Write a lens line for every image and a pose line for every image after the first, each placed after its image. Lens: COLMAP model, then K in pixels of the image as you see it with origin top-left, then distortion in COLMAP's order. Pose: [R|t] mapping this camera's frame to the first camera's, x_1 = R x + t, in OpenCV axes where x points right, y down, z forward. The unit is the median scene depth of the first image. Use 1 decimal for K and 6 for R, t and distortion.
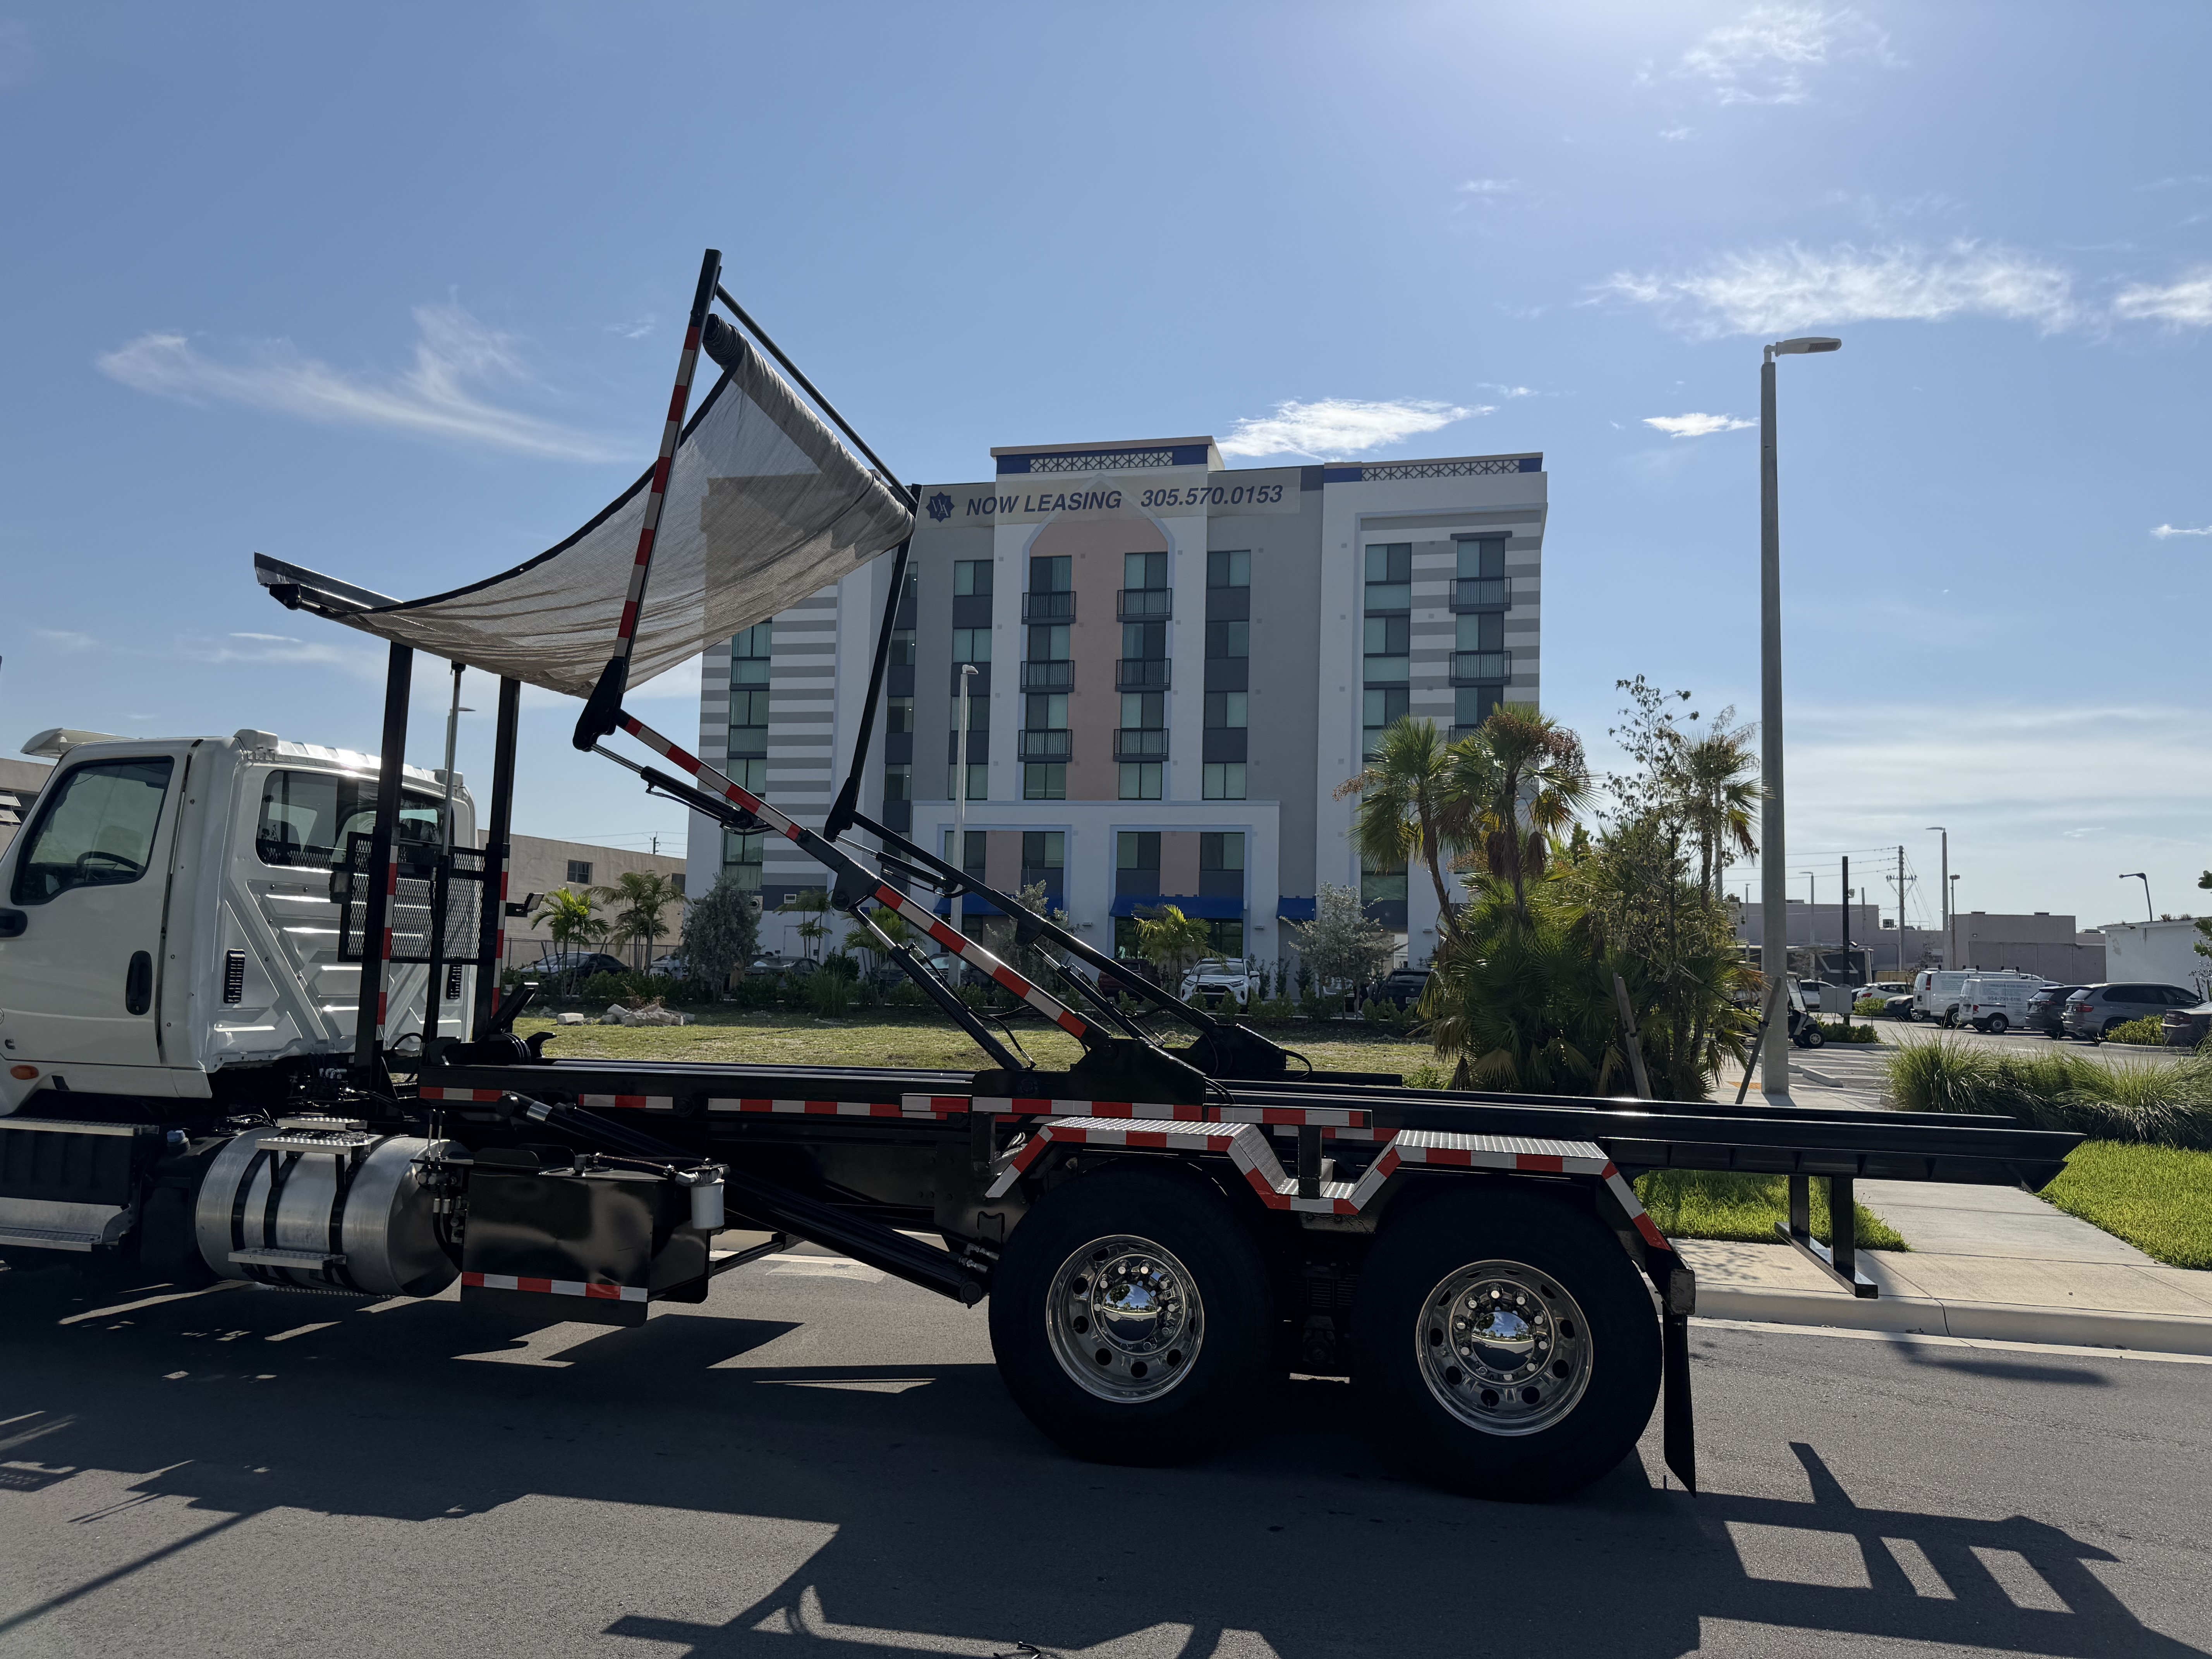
lens RADIAL K [[1545.8, 0, 1101.9], [0, 1545.8, 829.9], [0, 0, 1]] dist [0.092655, -0.136271]
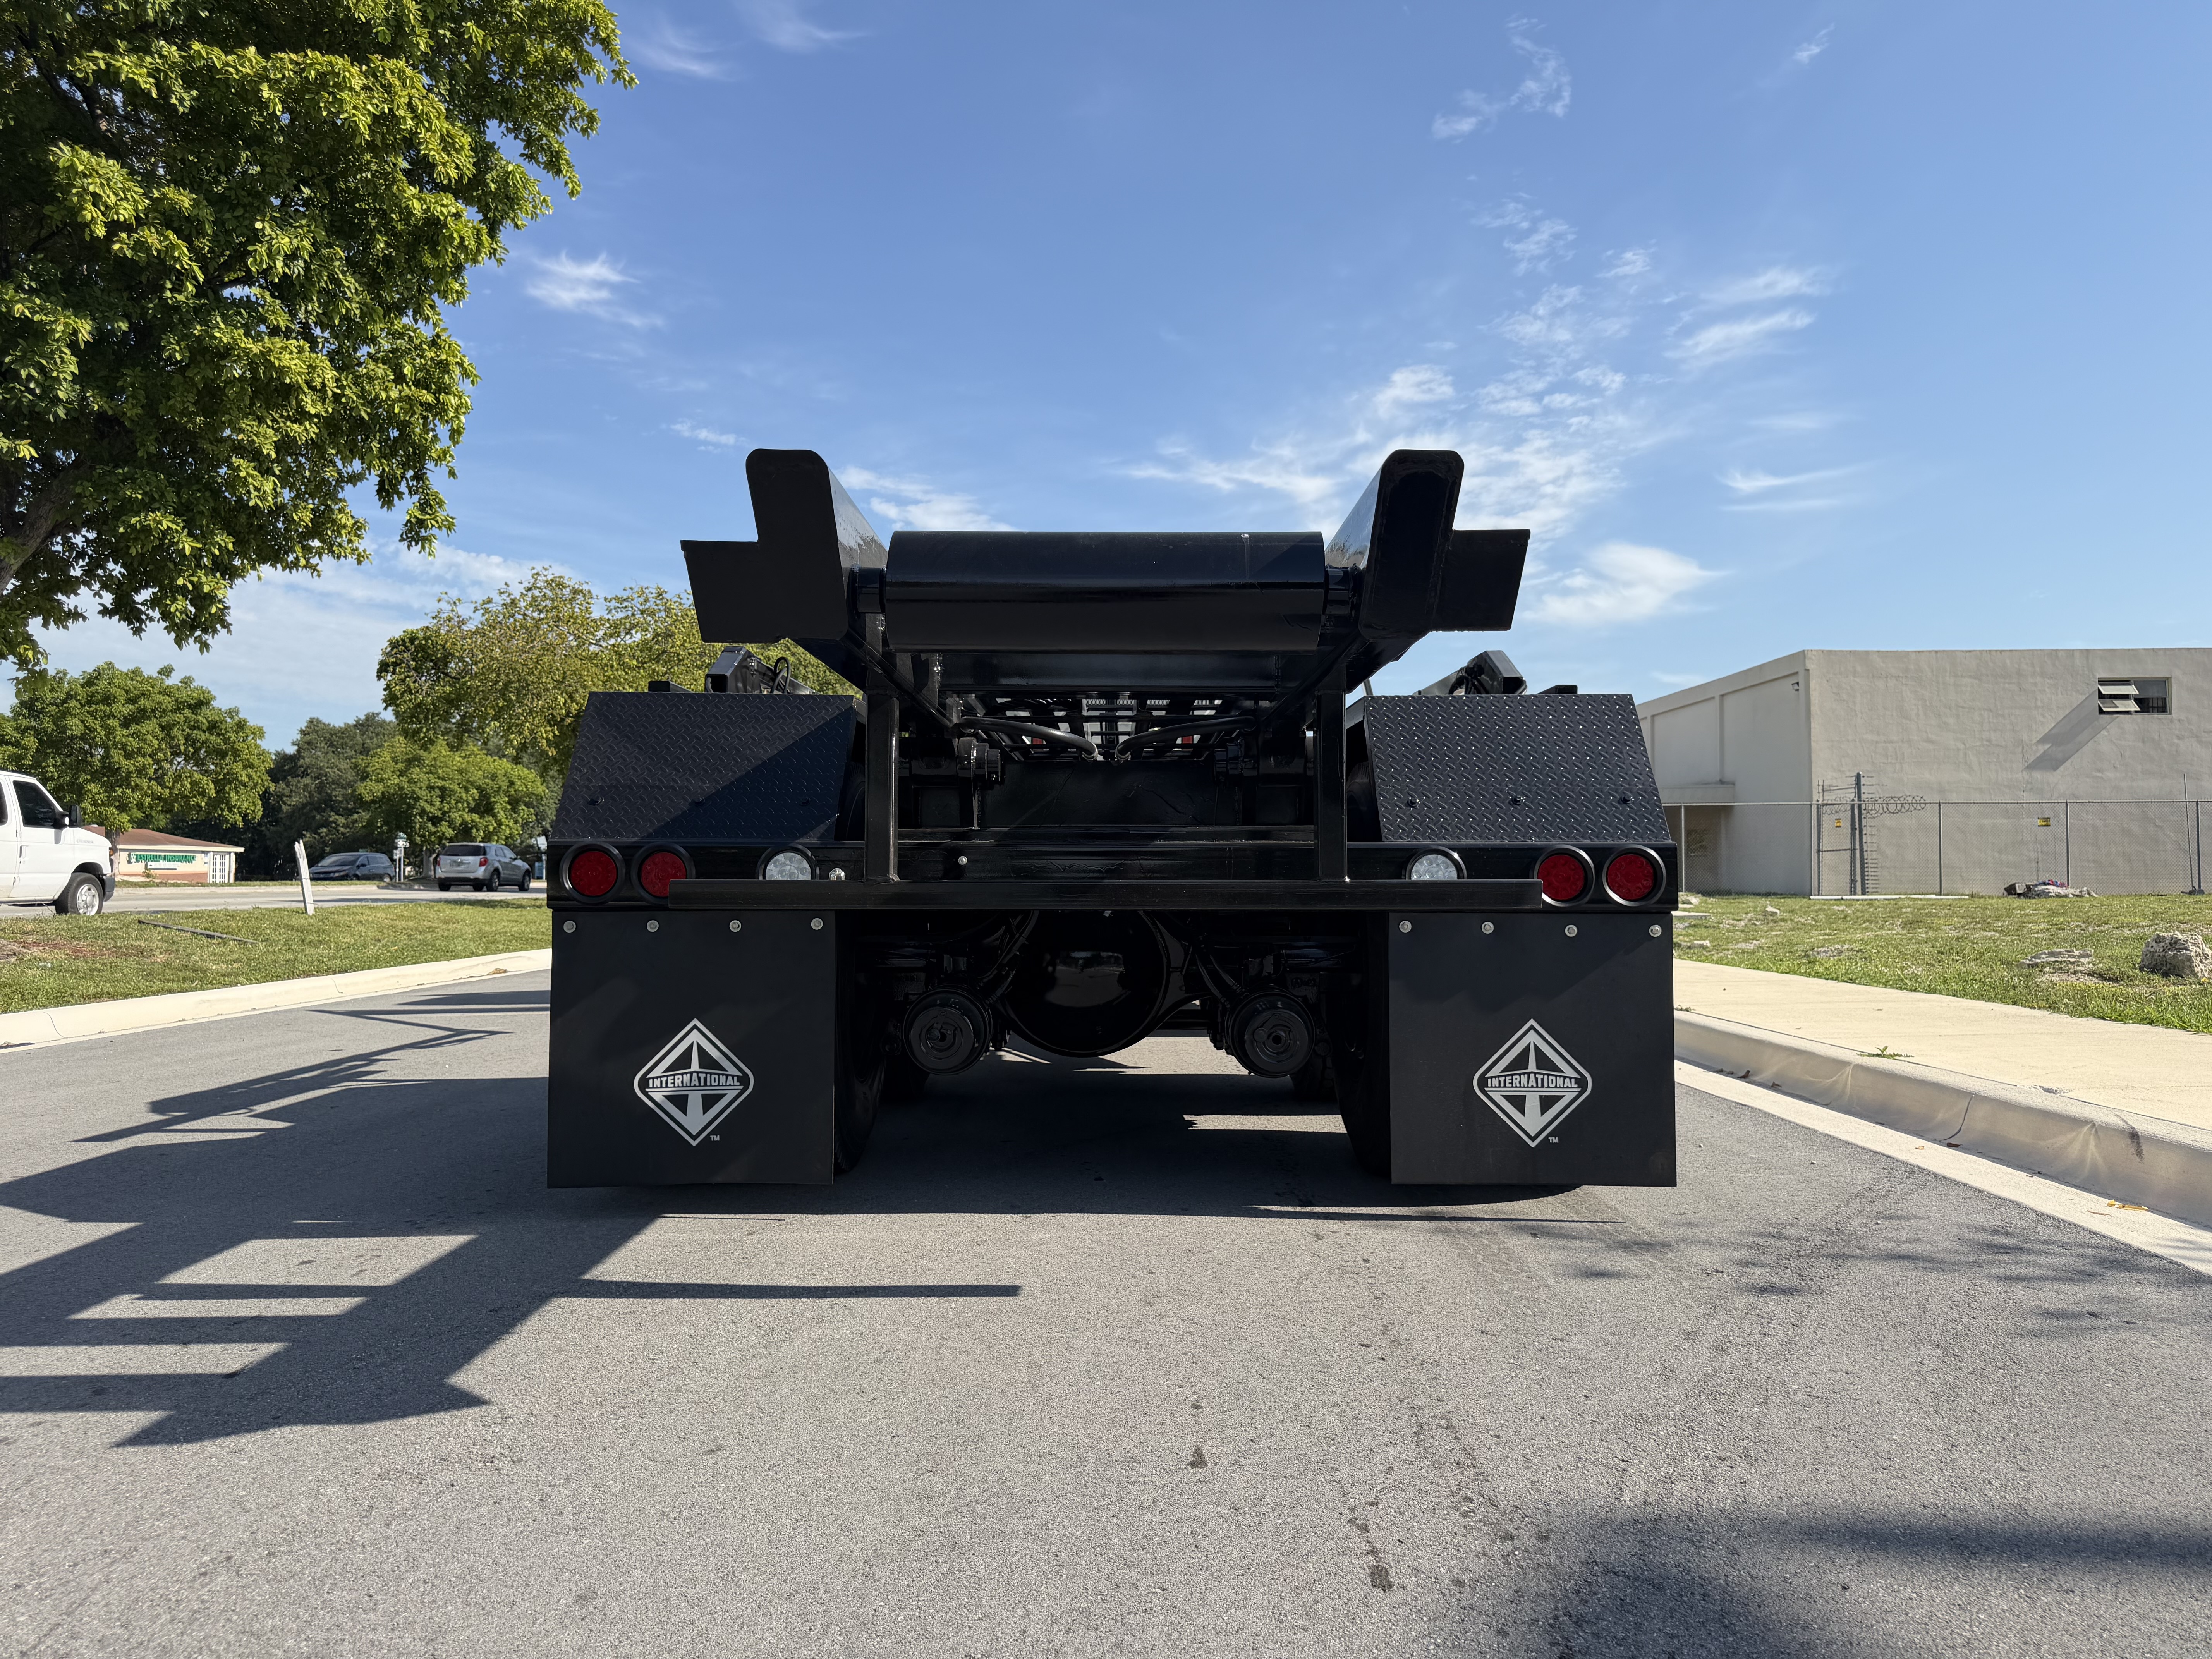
lens RADIAL K [[1556.8, 0, 1102.4], [0, 1556.8, 832.1], [0, 0, 1]] dist [0.066655, -0.090968]
pose [[0.217585, -0.052721, -0.974616, 0.135725], [0.096669, 0.994795, -0.032231, 0.041227], [0.971242, -0.087202, 0.221549, 0.138860]]
